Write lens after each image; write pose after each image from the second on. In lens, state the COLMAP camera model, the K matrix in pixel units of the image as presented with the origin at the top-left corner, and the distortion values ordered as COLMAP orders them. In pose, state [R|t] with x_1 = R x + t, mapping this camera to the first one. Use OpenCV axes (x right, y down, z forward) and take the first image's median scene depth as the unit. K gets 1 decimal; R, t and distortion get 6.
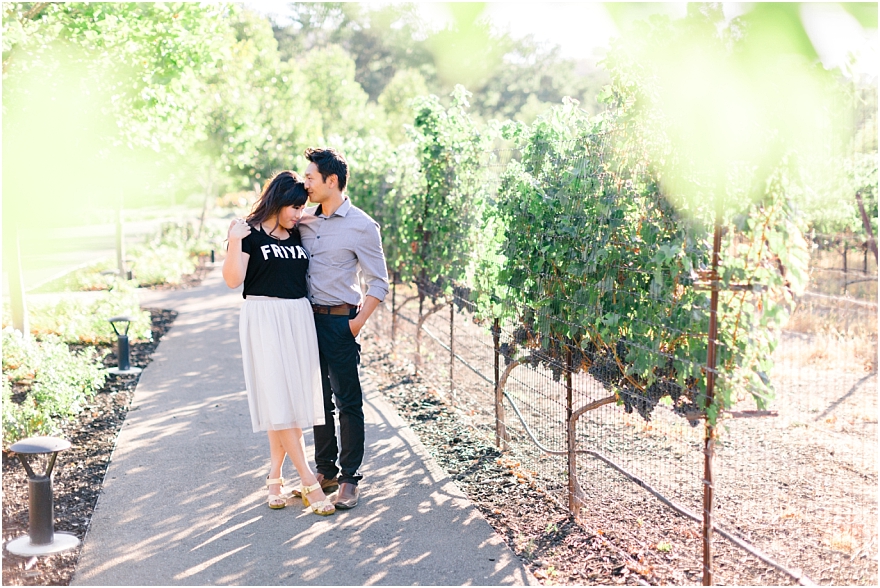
lens RADIAL K [[1234.2, 0, 440.0], [0, 1234.2, 294.0], [0, 0, 1]] dist [0.001653, 0.044799]
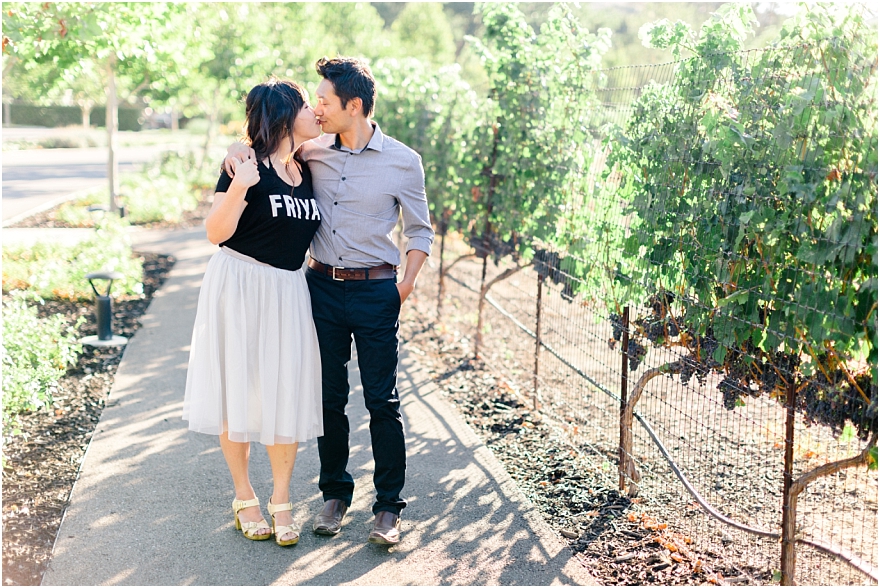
lens RADIAL K [[1234.2, 0, 440.0], [0, 1234.2, 294.0], [0, 0, 1]] dist [0.001653, 0.044799]
pose [[0.999595, 0.028468, 0.000267, -0.045484], [-0.028443, 0.998213, 0.052544, -0.016138], [0.001230, -0.052531, 0.998619, 0.226682]]
